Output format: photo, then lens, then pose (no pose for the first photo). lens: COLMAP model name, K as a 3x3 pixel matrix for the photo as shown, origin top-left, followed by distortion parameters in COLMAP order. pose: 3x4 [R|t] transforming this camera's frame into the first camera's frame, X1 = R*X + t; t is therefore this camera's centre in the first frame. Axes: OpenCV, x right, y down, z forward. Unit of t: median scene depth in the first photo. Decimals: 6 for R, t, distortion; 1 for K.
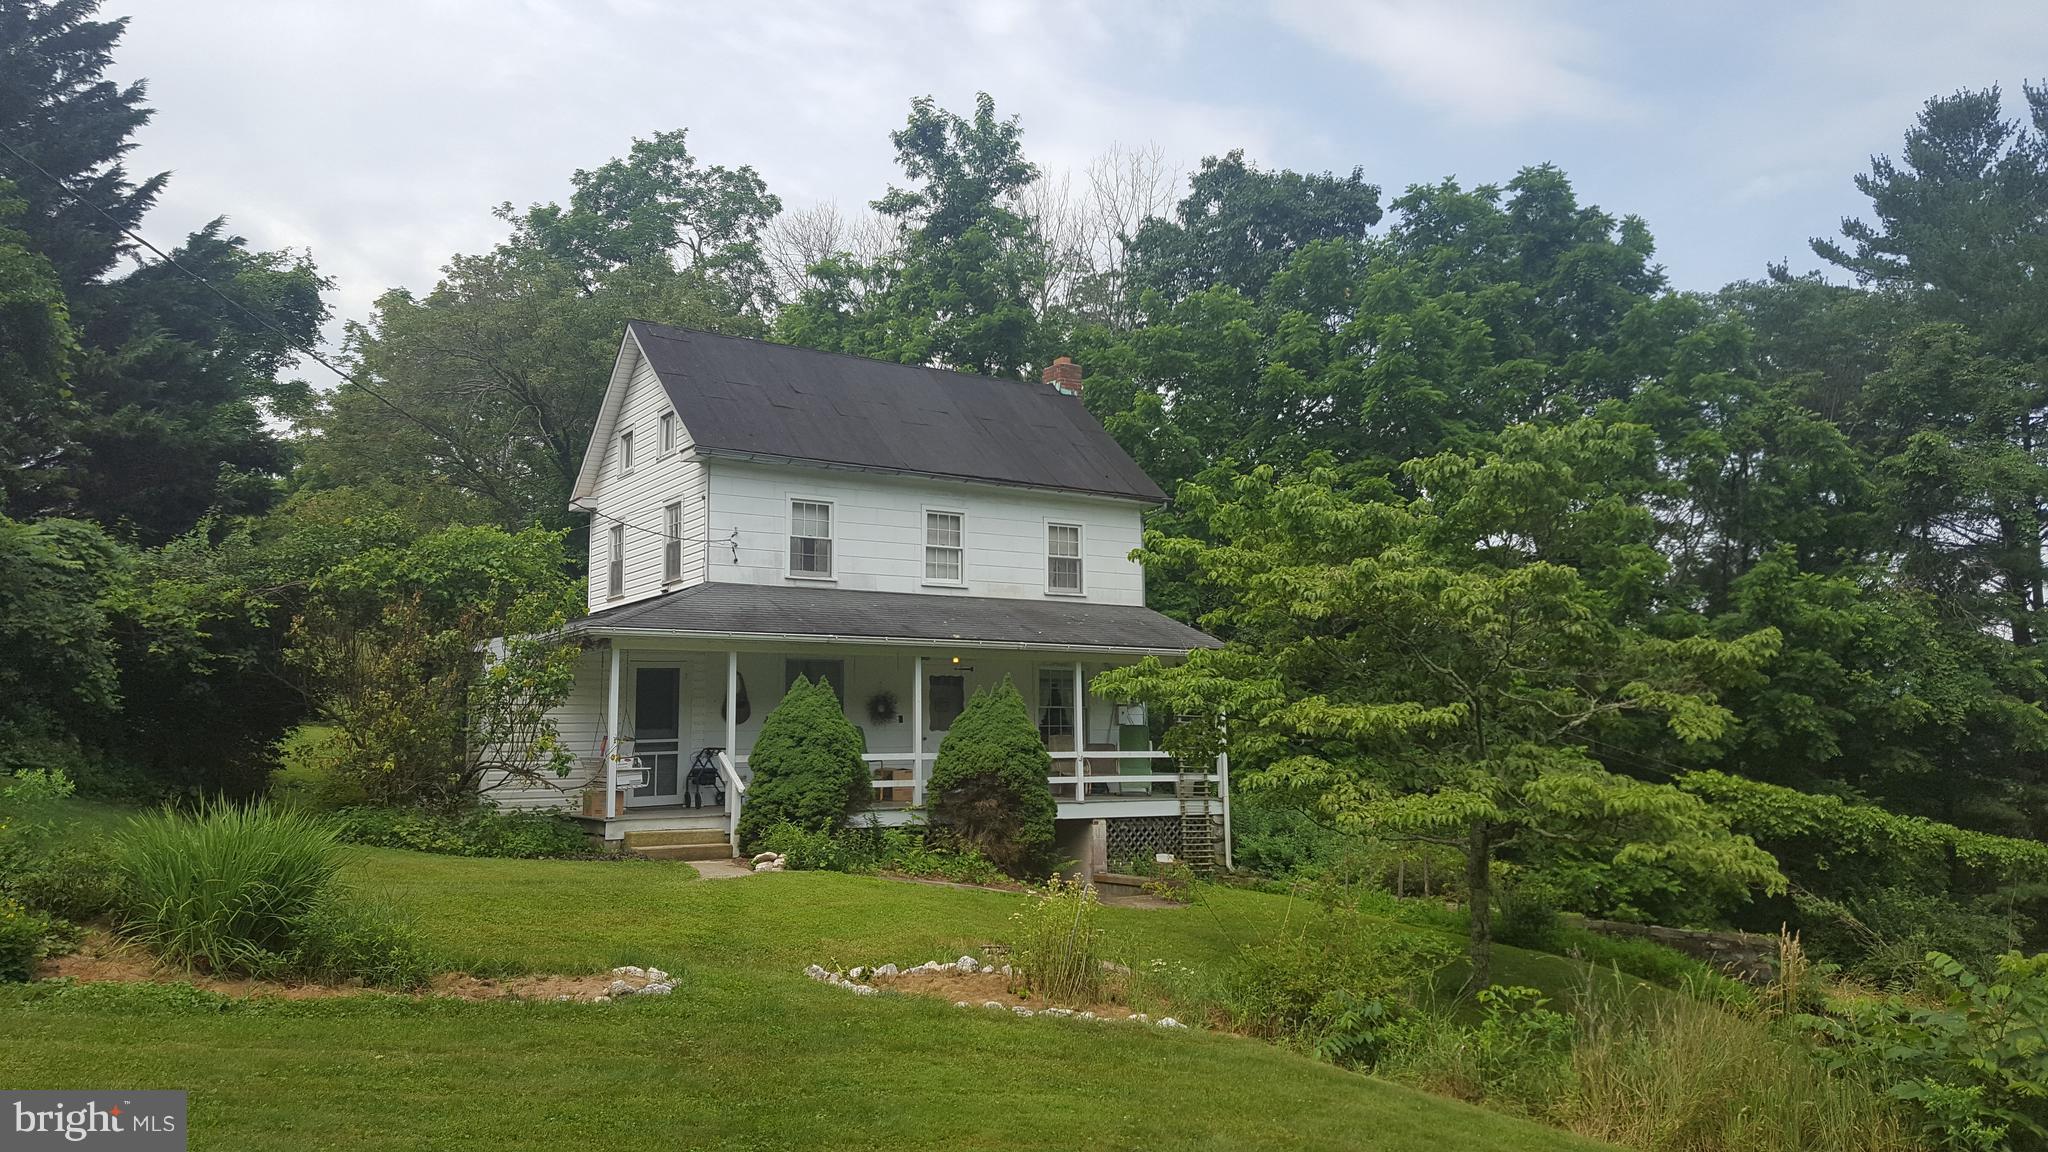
lens RADIAL K [[1526.9, 0, 1024.0], [0, 1526.9, 576.0], [0, 0, 1]] dist [0.205596, -0.408434]
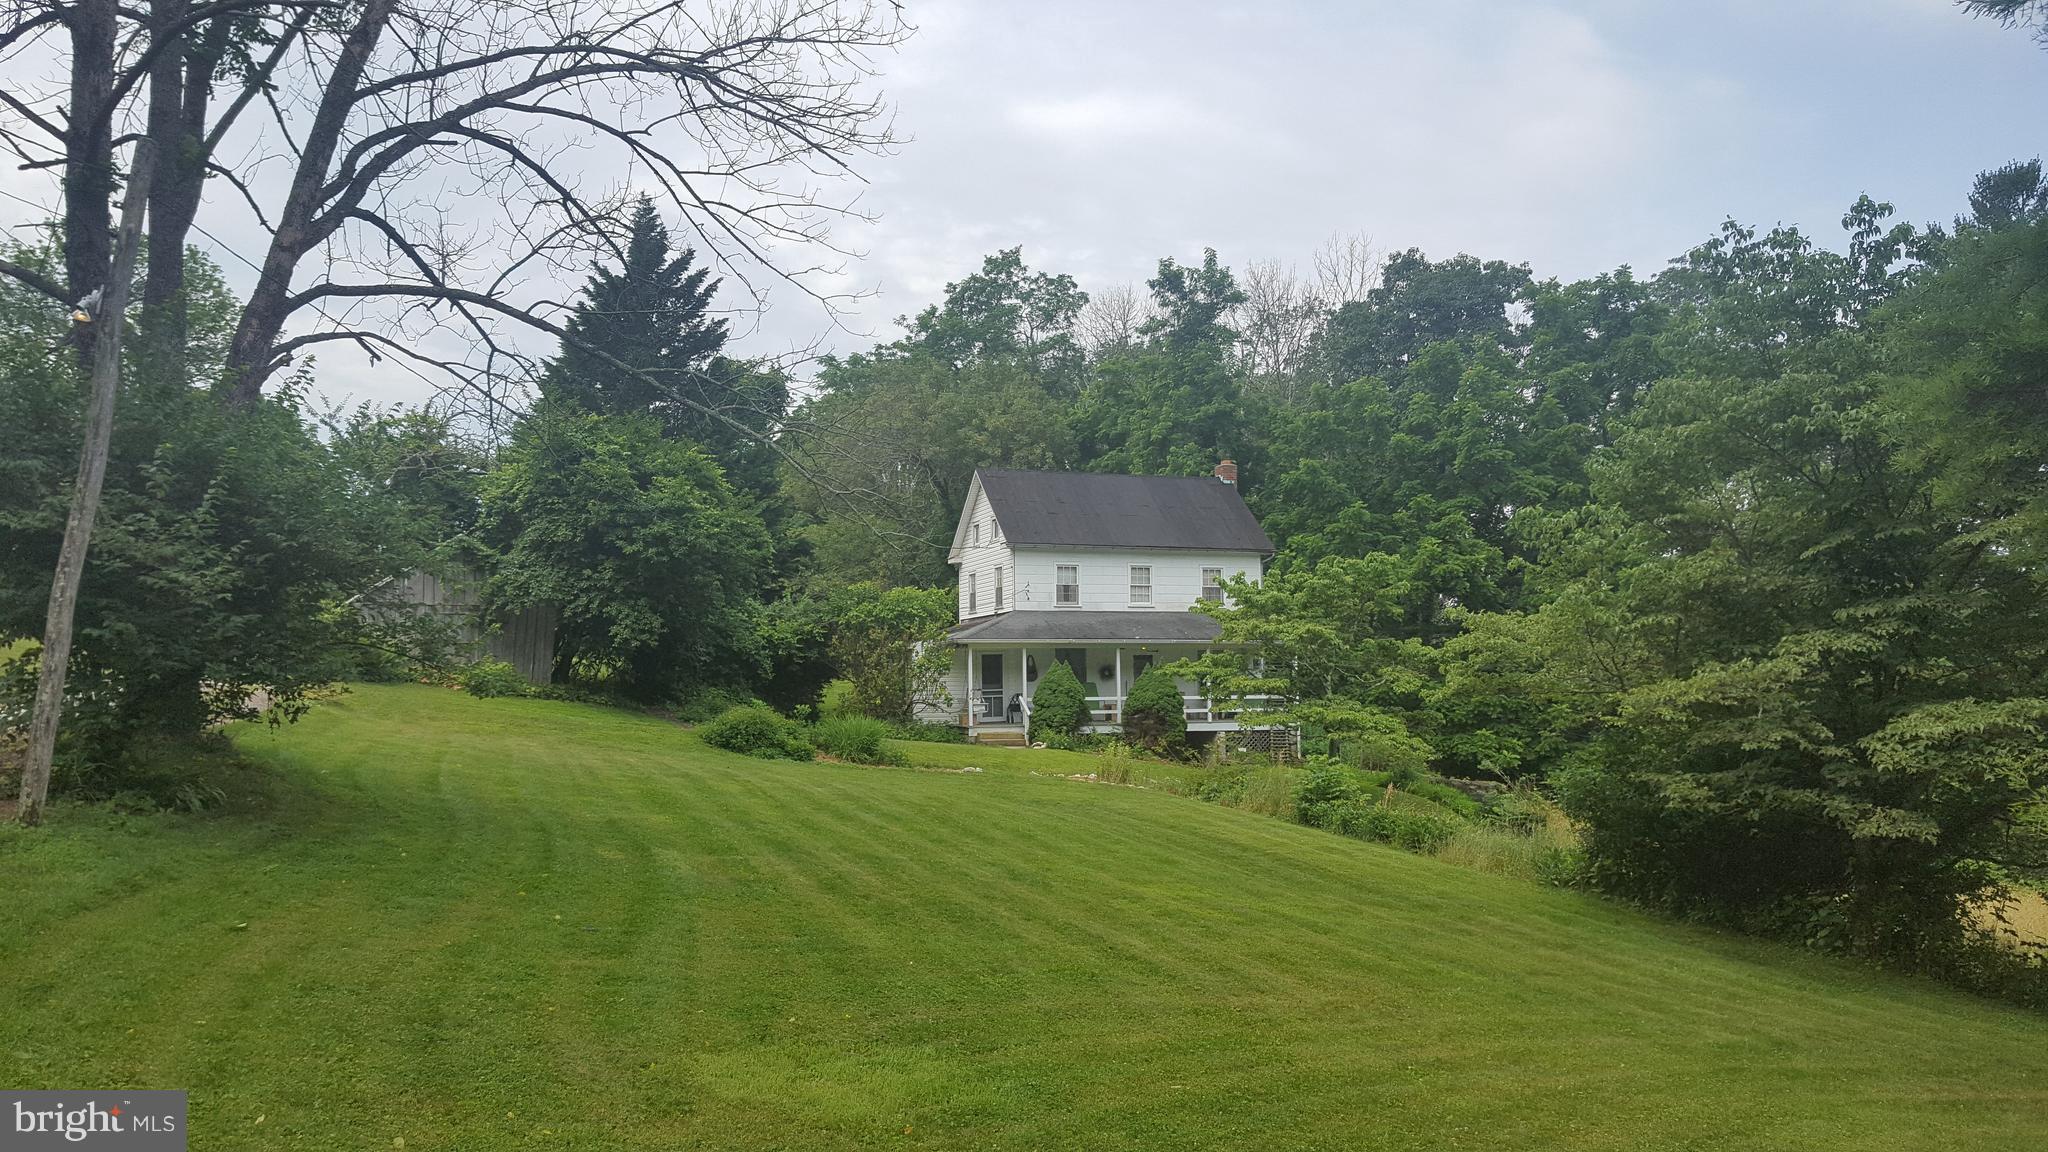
lens RADIAL K [[1526.9, 0, 1024.0], [0, 1526.9, 576.0], [0, 0, 1]] dist [0.205596, -0.408434]
pose [[0.971340, -0.020291, -0.236826, 0.258809], [0.030065, 0.998836, 0.037729, -0.108190], [0.235785, -0.043768, 0.970819, -0.858874]]
